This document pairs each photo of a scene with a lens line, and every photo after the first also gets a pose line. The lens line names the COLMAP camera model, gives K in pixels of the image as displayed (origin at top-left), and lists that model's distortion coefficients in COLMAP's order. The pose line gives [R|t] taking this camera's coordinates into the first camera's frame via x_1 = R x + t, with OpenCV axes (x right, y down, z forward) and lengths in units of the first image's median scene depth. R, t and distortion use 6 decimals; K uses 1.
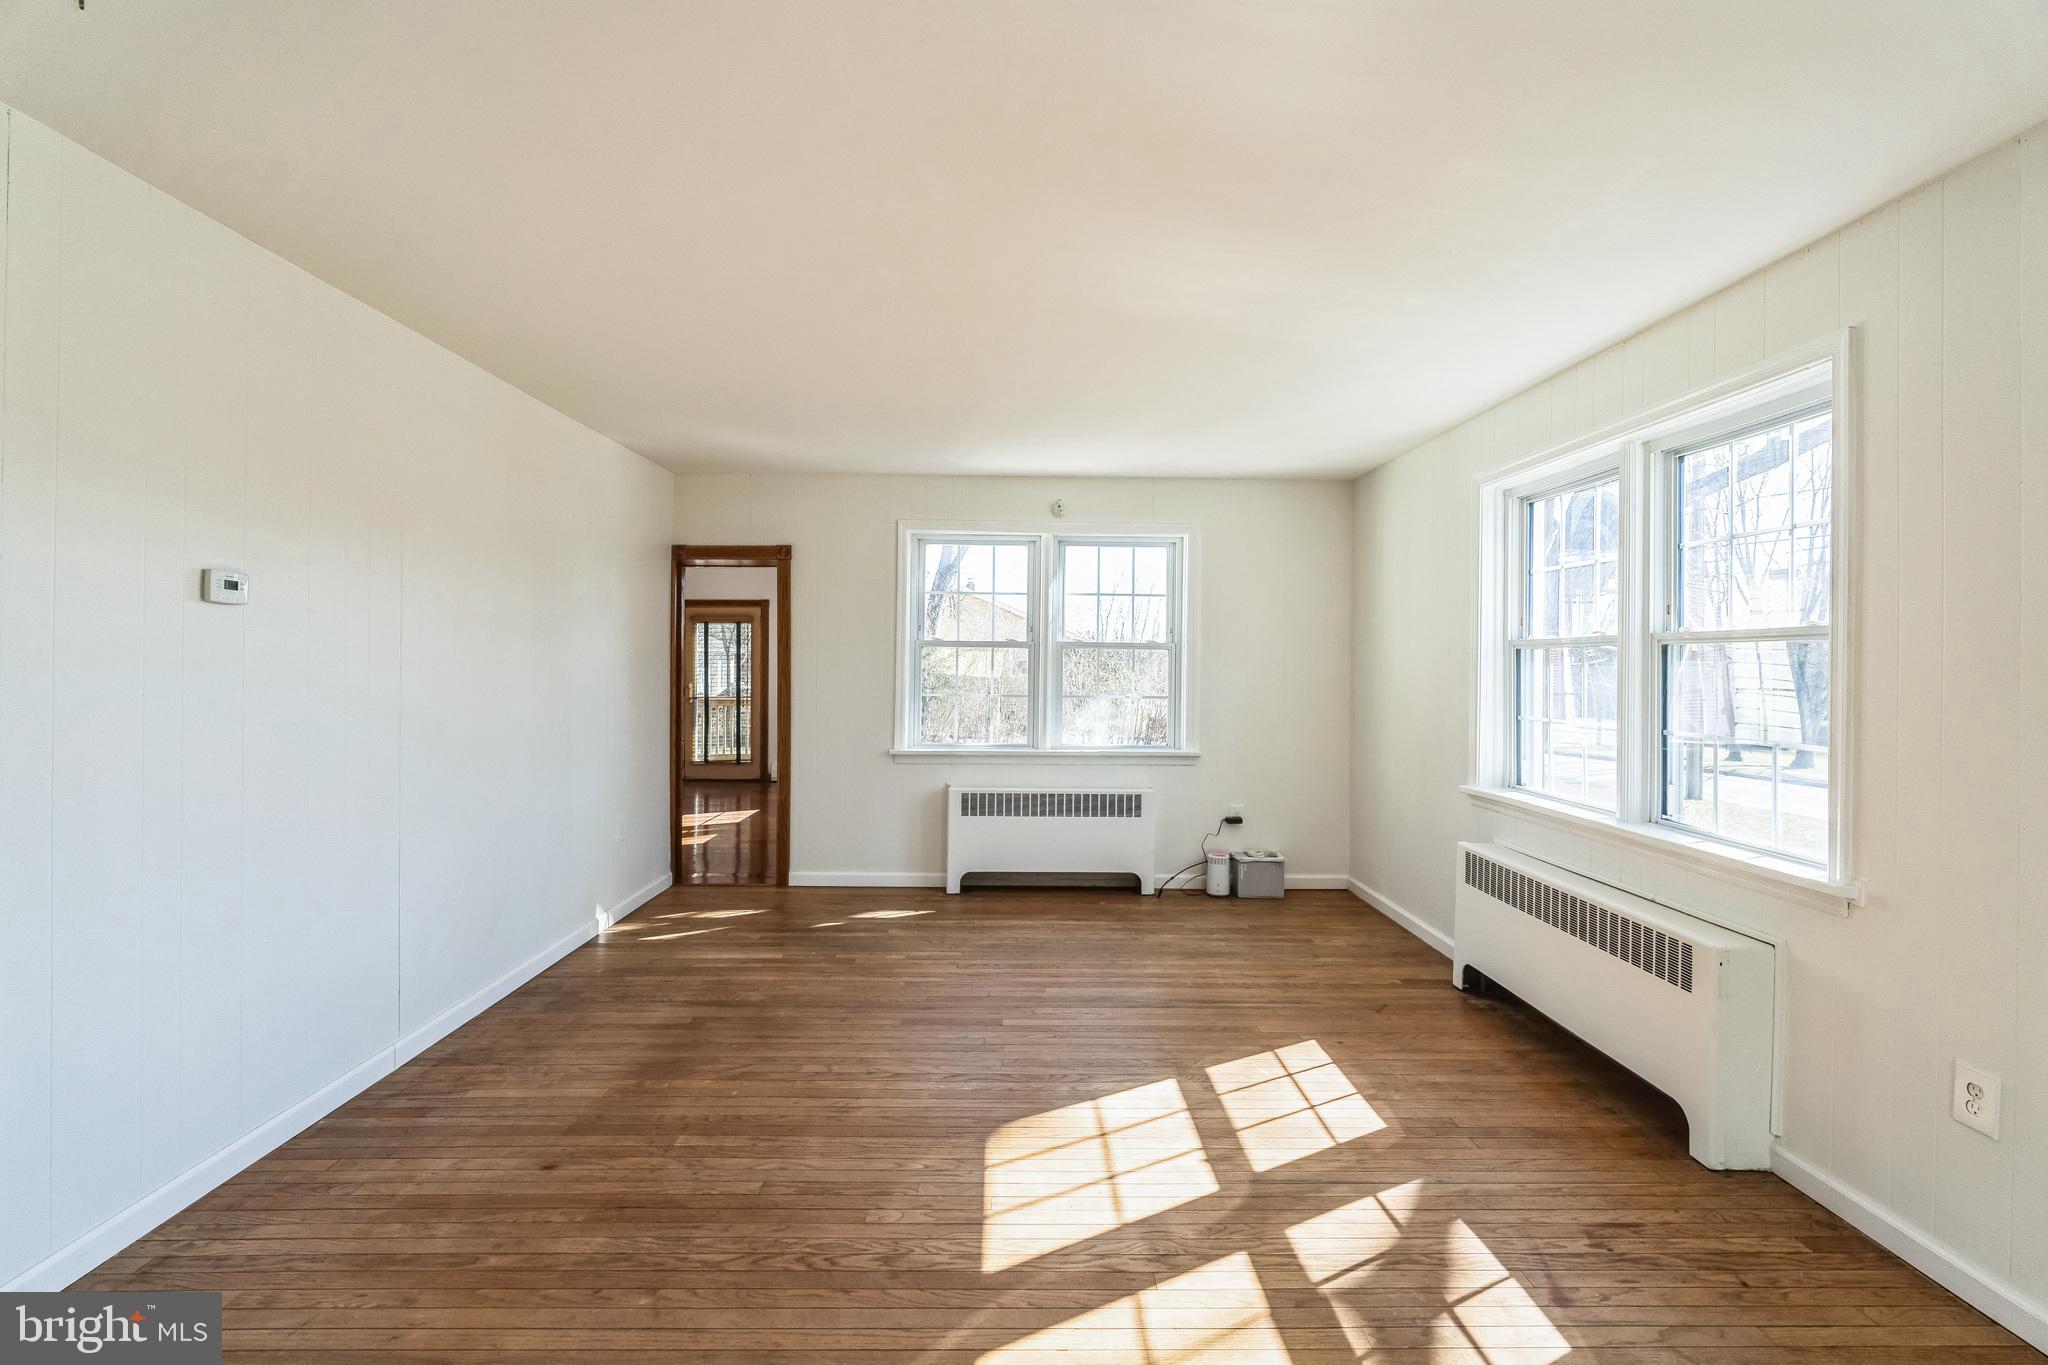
lens RADIAL K [[901.2, 0, 1022.5], [0, 901.2, 670.6], [0, 0, 1]] dist [-0.000712, -0.000043]
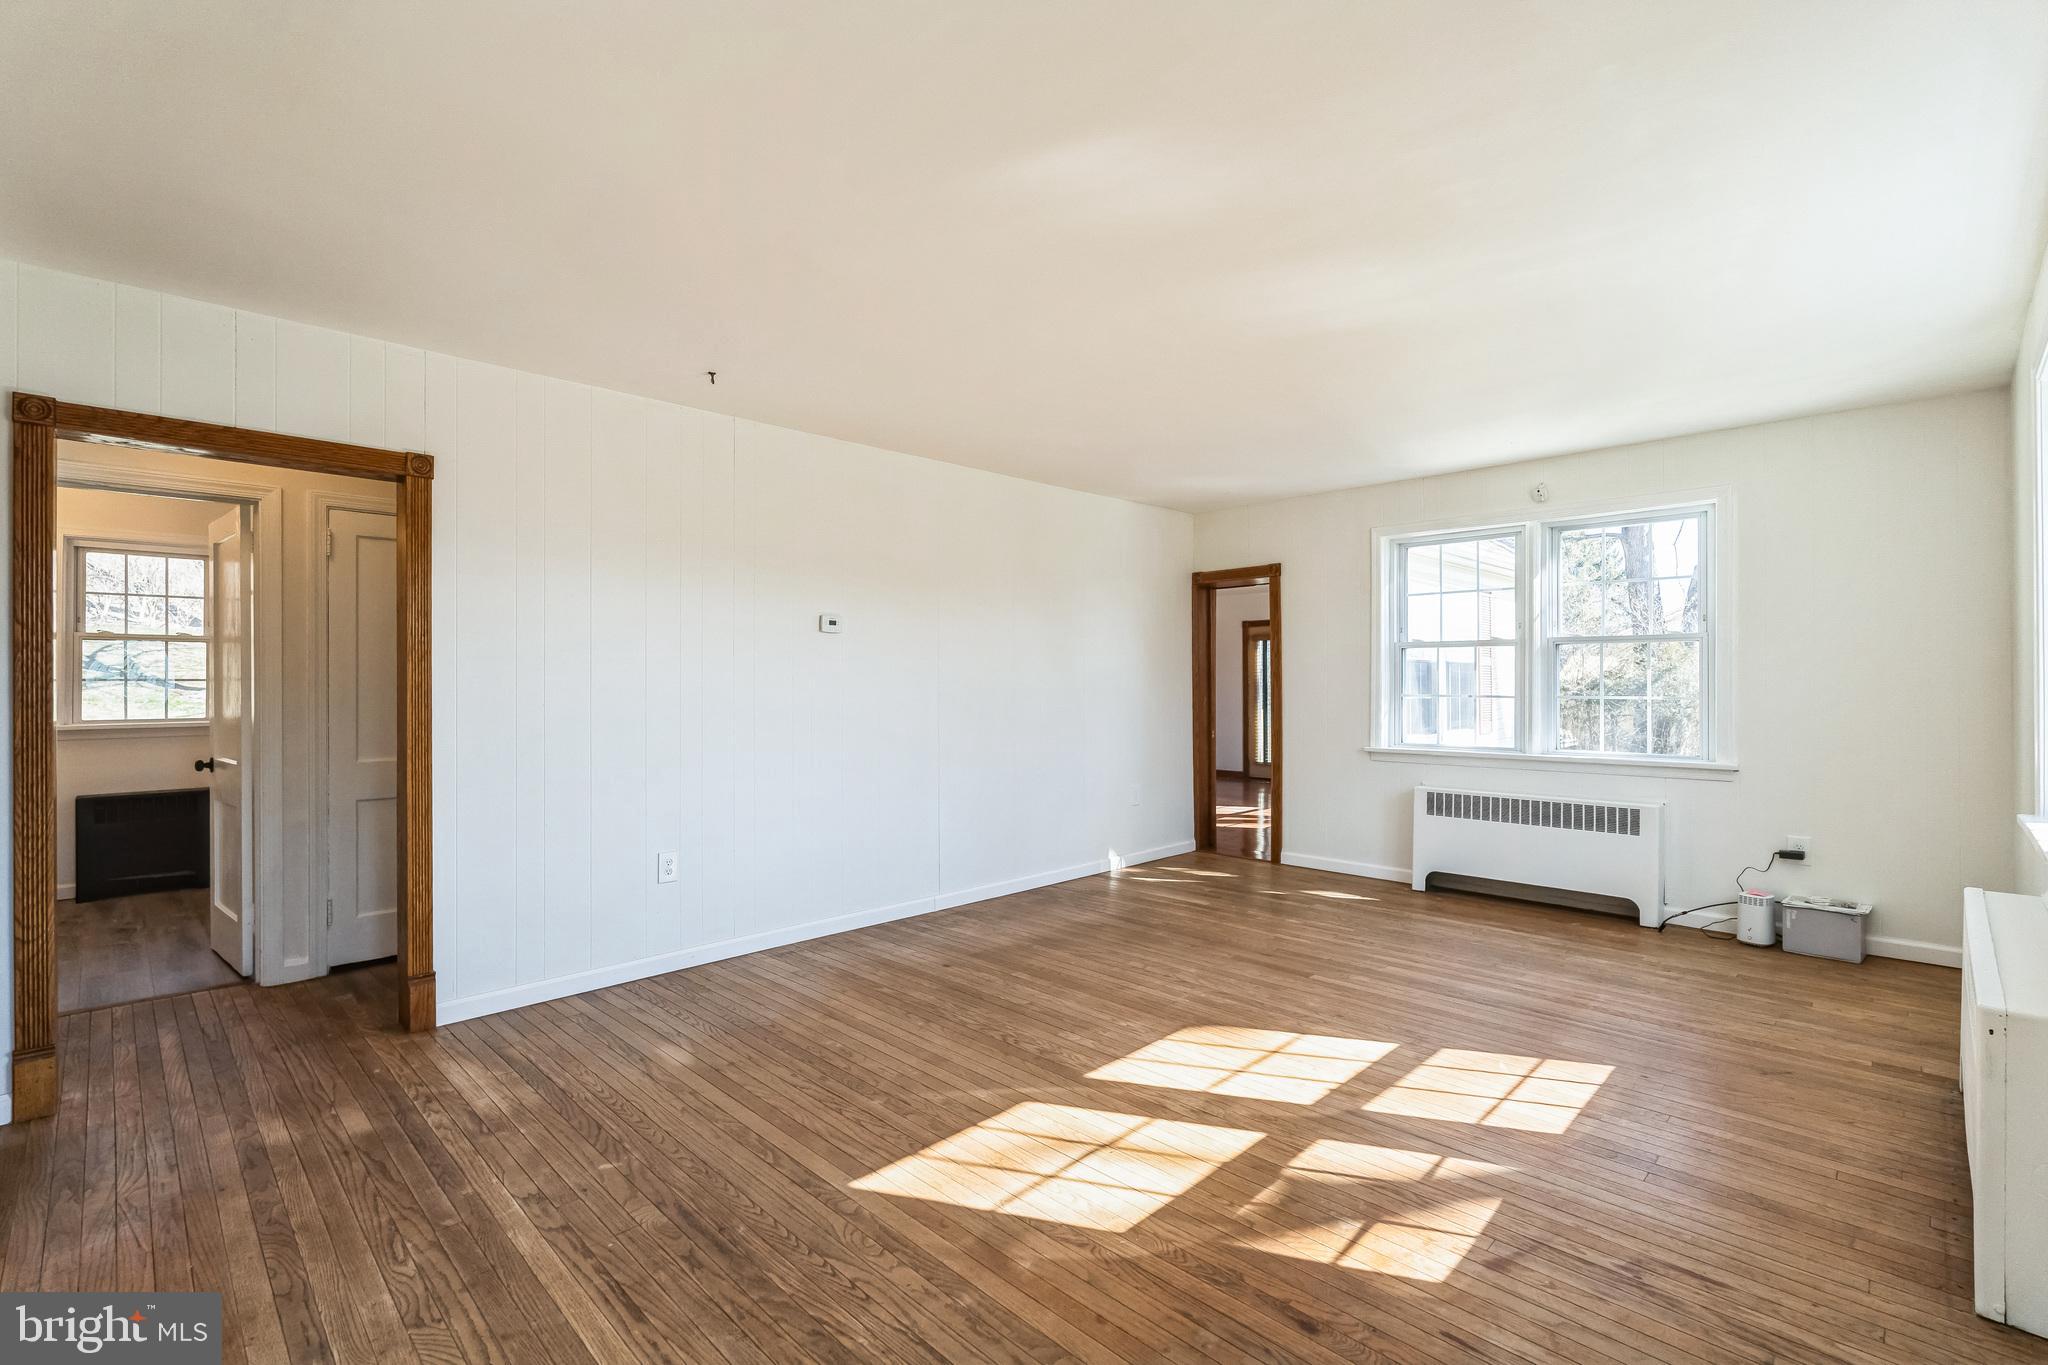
lens RADIAL K [[905.4, 0, 1033.1], [0, 905.4, 686.8], [0, 0, 1]] dist [-0.000459, 0.000123]
pose [[0.702825, -0.007137, -0.711327, 0.619466], [0.002973, 0.999970, -0.007097, 0.044032], [0.711356, 0.002873, 0.702826, -0.041832]]
